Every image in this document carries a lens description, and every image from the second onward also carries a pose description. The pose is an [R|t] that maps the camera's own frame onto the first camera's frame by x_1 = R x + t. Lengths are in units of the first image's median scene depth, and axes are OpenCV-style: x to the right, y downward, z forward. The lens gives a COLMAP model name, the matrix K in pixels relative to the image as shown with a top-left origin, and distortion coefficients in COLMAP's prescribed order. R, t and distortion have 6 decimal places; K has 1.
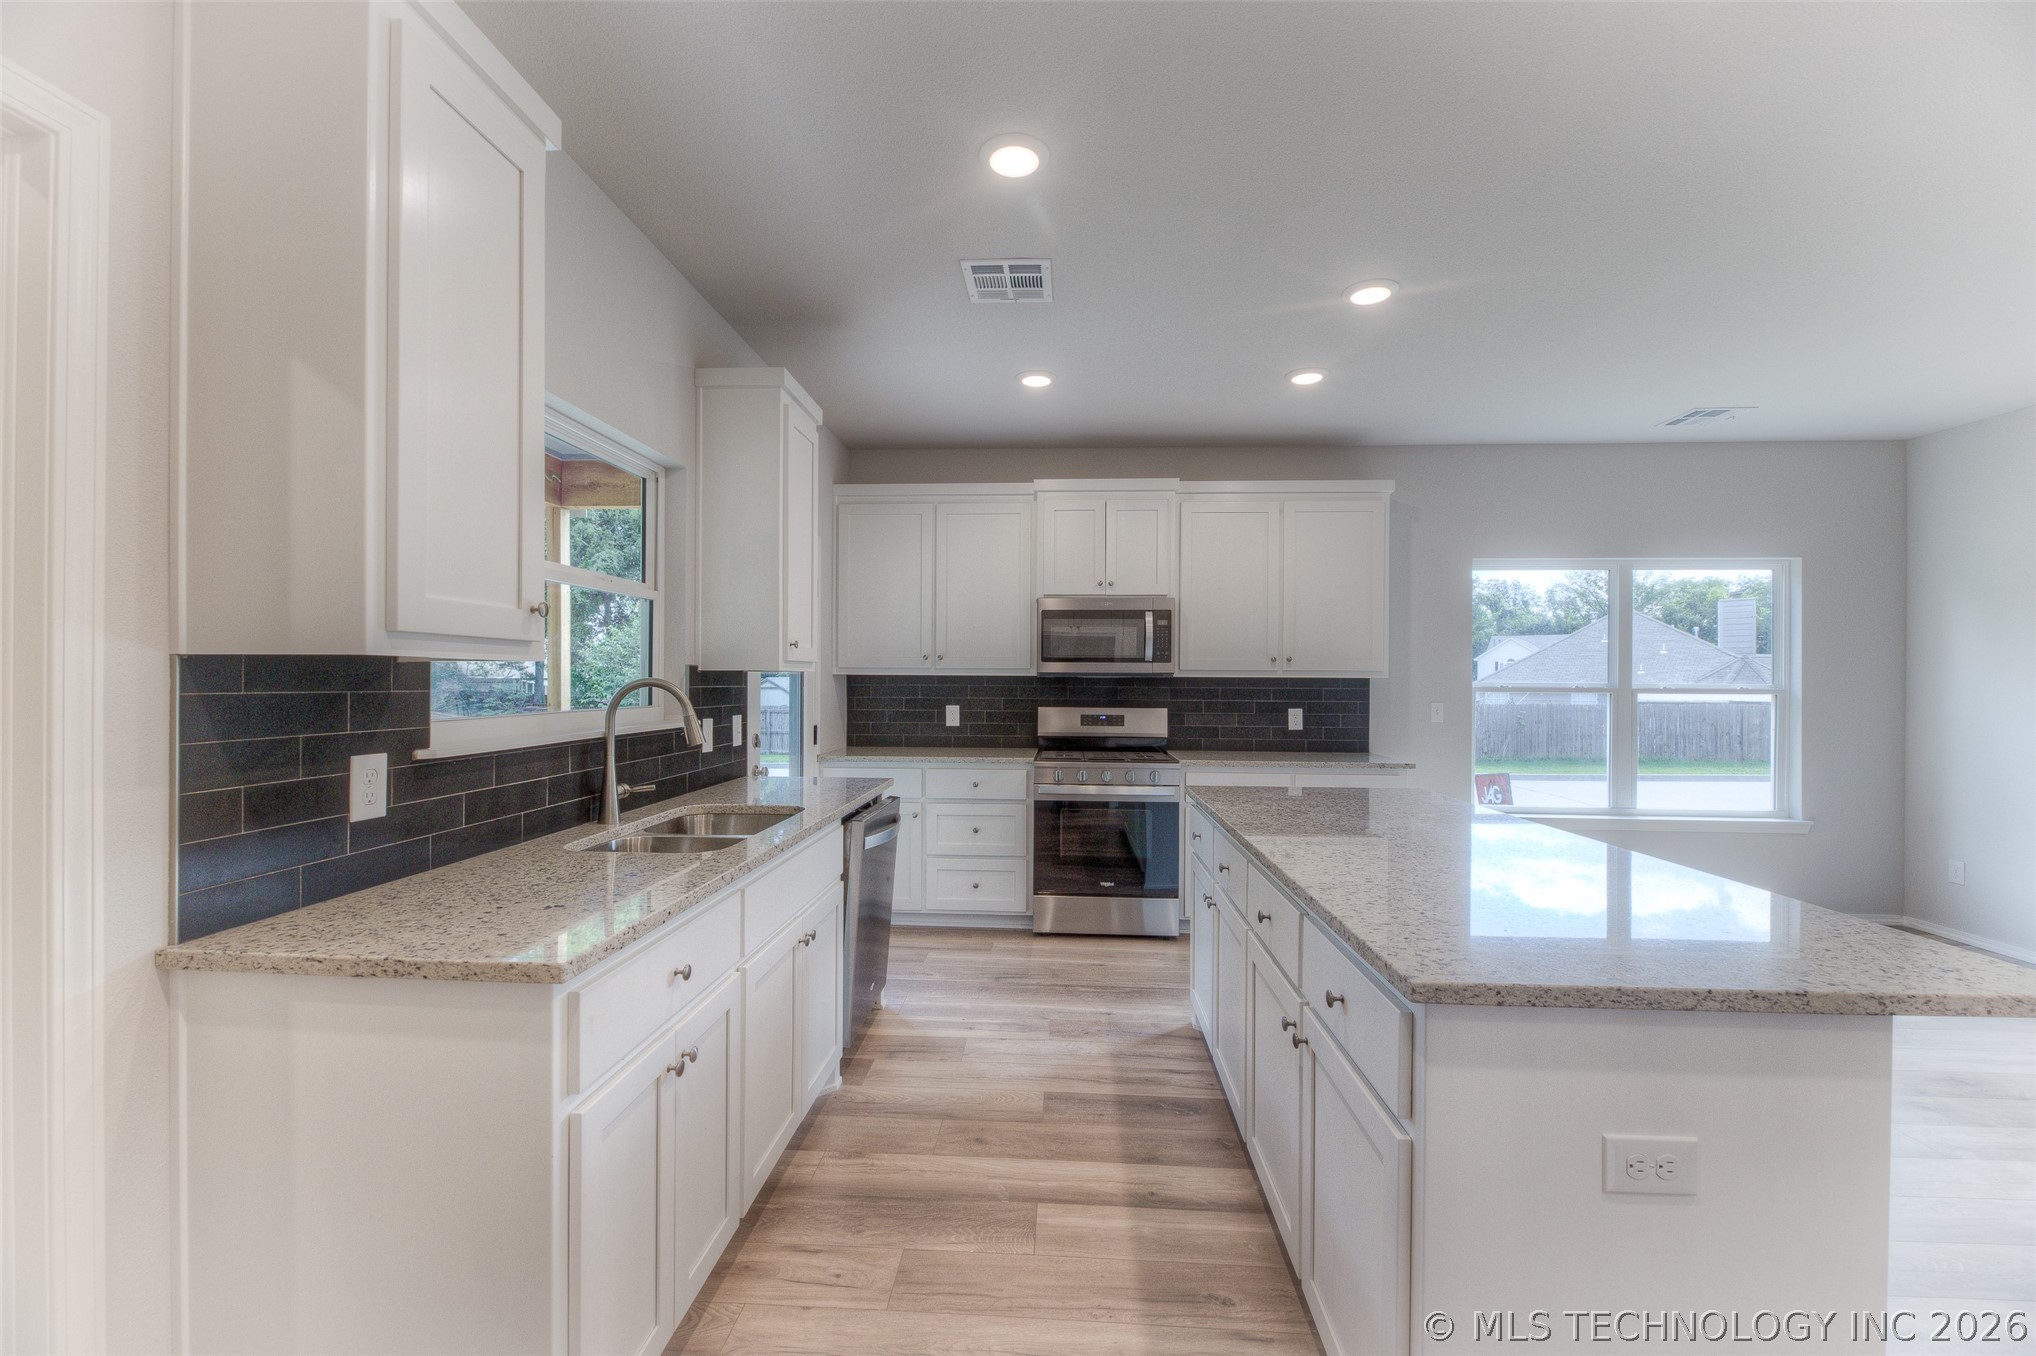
lens RADIAL K [[835.4, 0, 1011.3], [0, 835.4, 682.5], [0, 0, 1]] dist [0.001671, -0.000001]
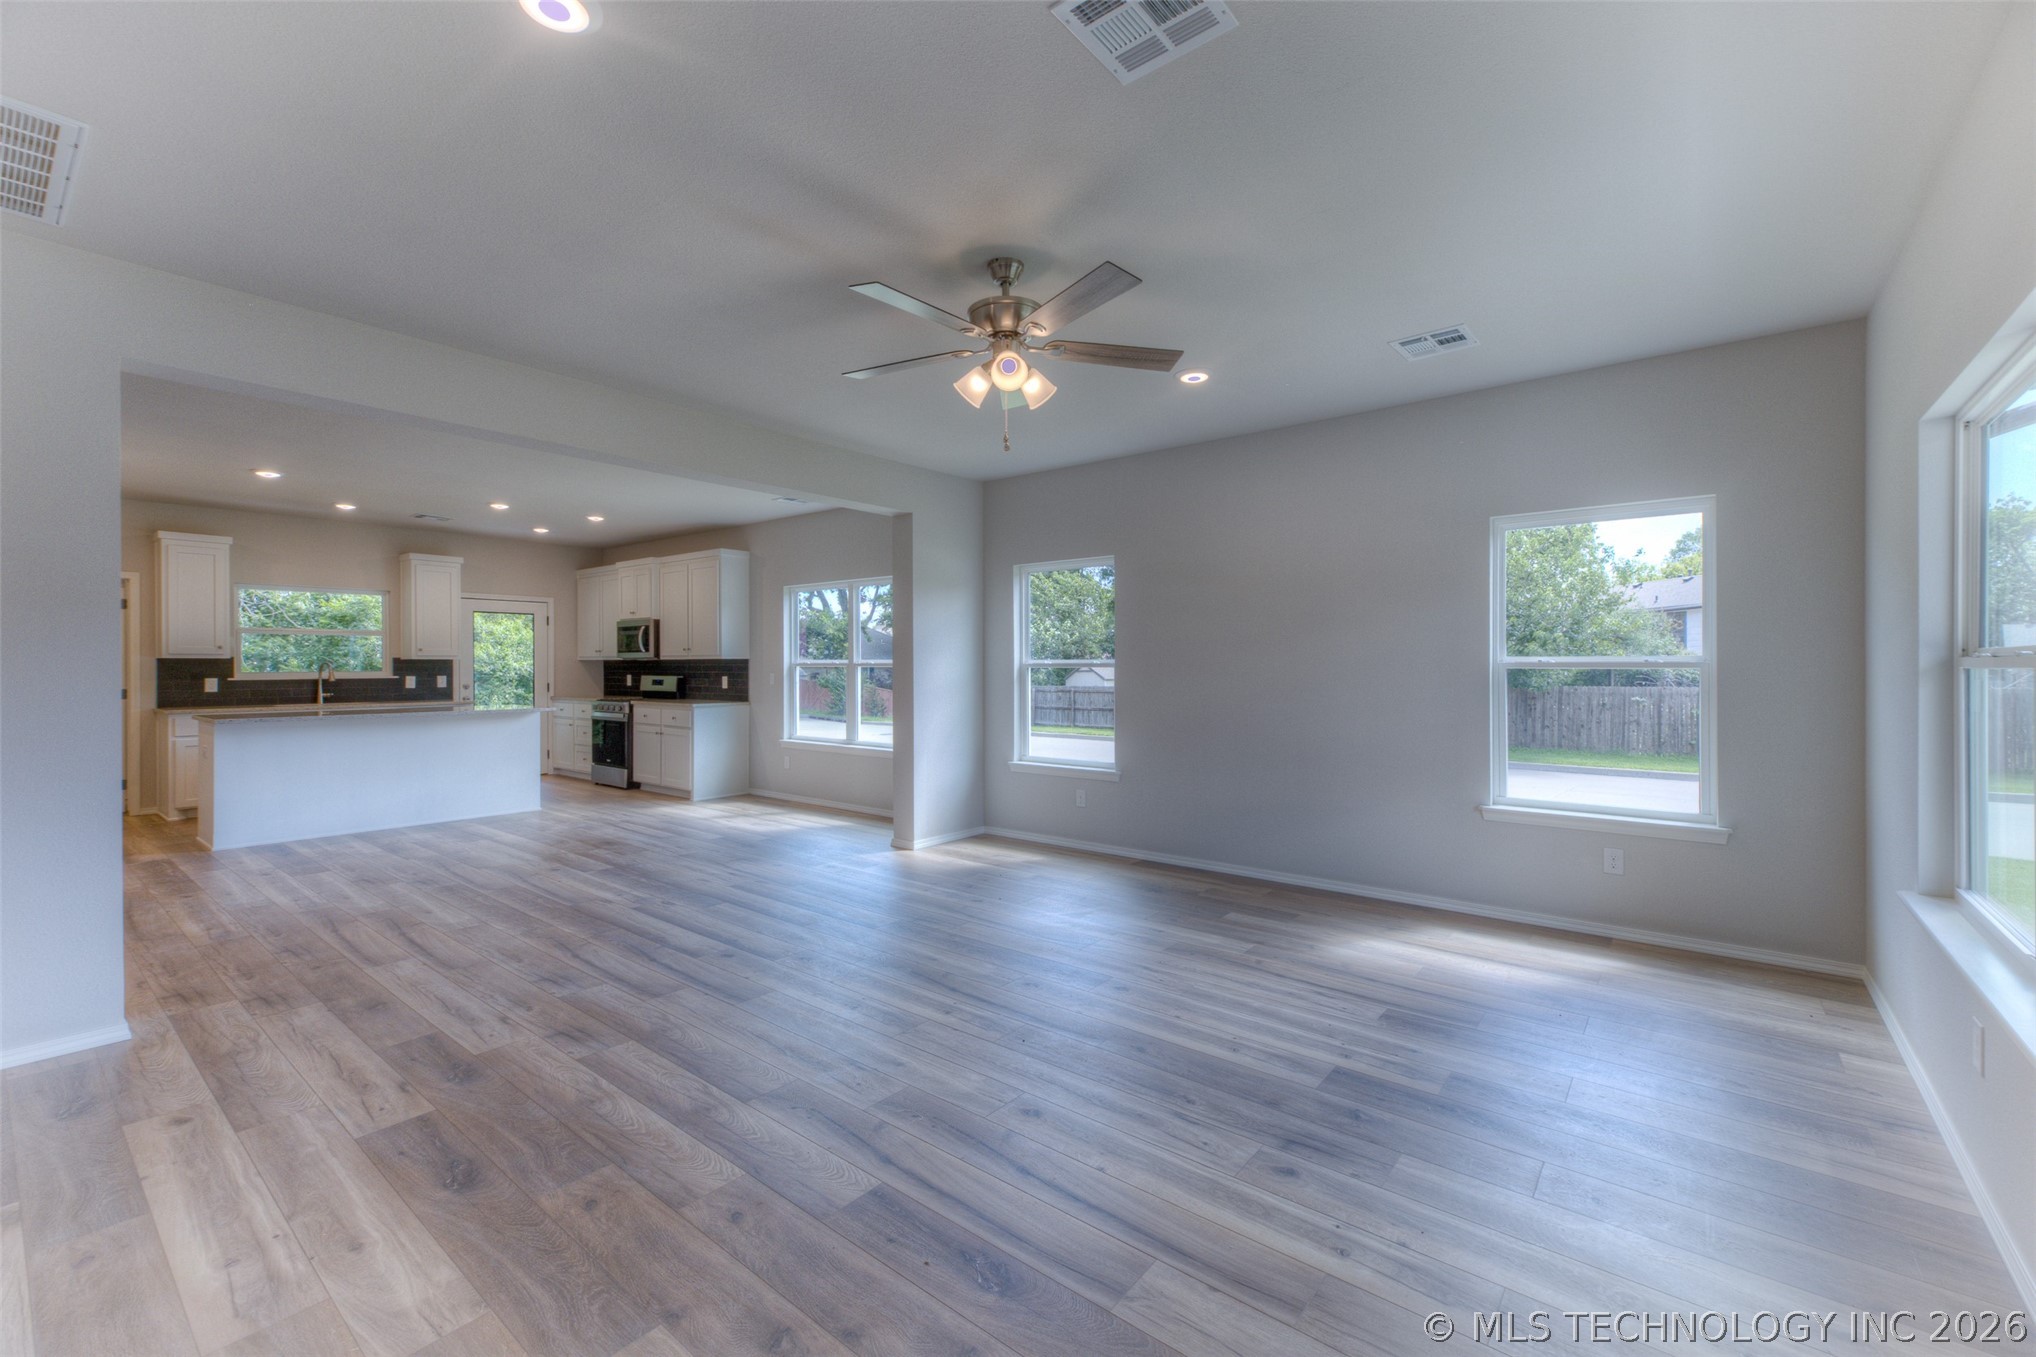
lens RADIAL K [[836.0, 0, 1018.9], [0, 836.0, 667.0], [0, 0, 1]] dist [0.009027, -0.000678]
pose [[0.821744, -0.005911, -0.569826, 1.981524], [0.005940, 0.999981, -0.001808, 0.019408], [0.569826, -0.001899, 0.821763, -0.110288]]
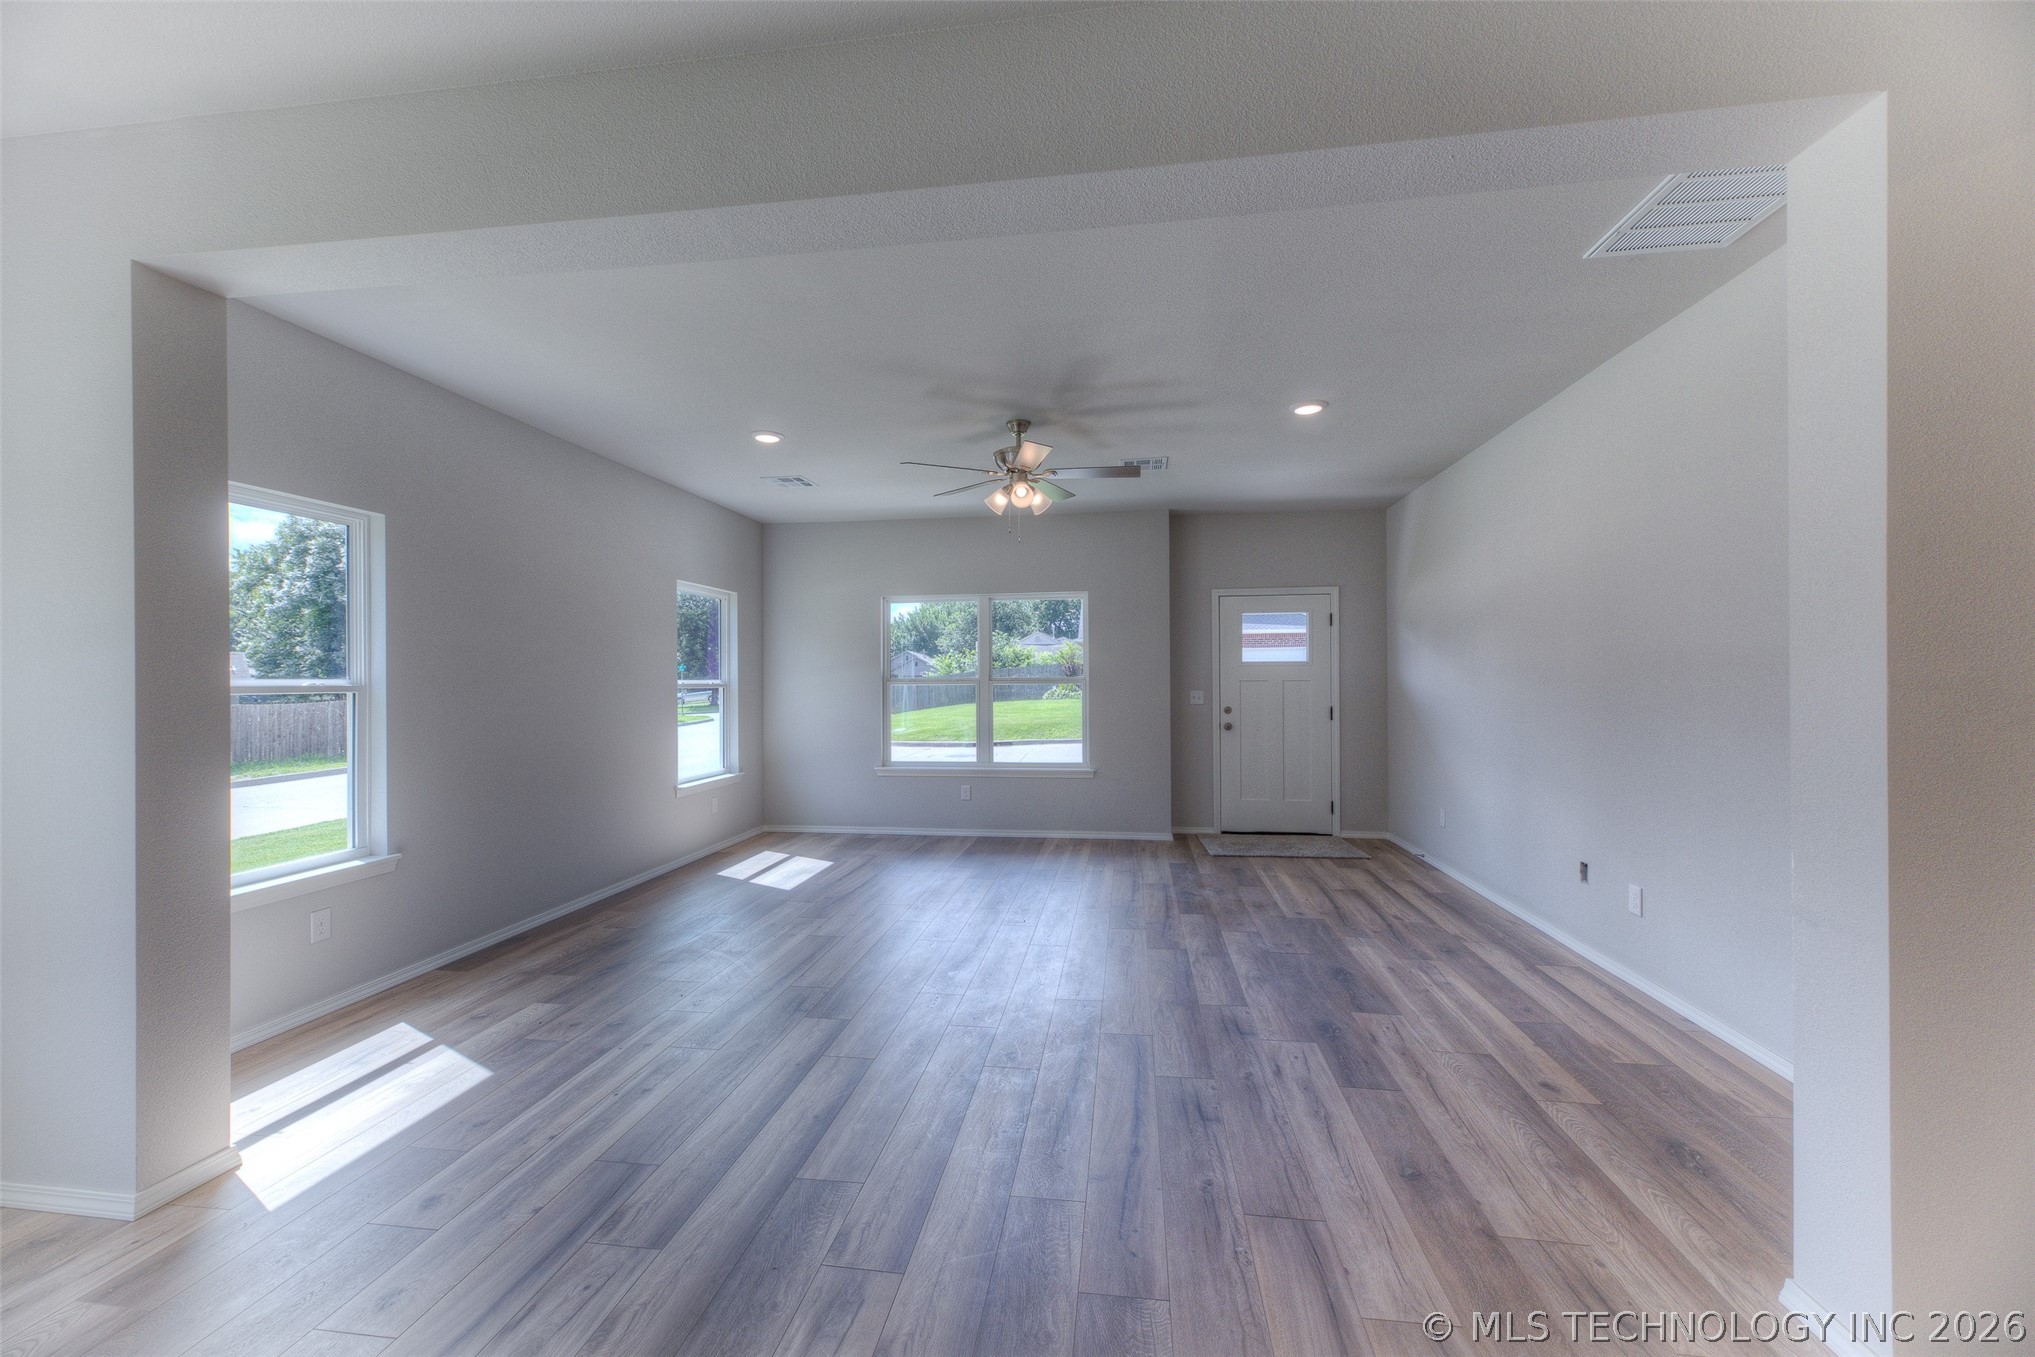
lens RADIAL K [[802.0, 0, 1012.8], [0, 802.0, 680.4], [0, 0, 1]] dist [0.011141, -0.000217]
pose [[0.075150, -0.005392, 0.997158, 0.675516], [0.007255, 0.999962, 0.004860, 0.008894], [-0.997146, 0.006869, 0.075186, 0.348143]]
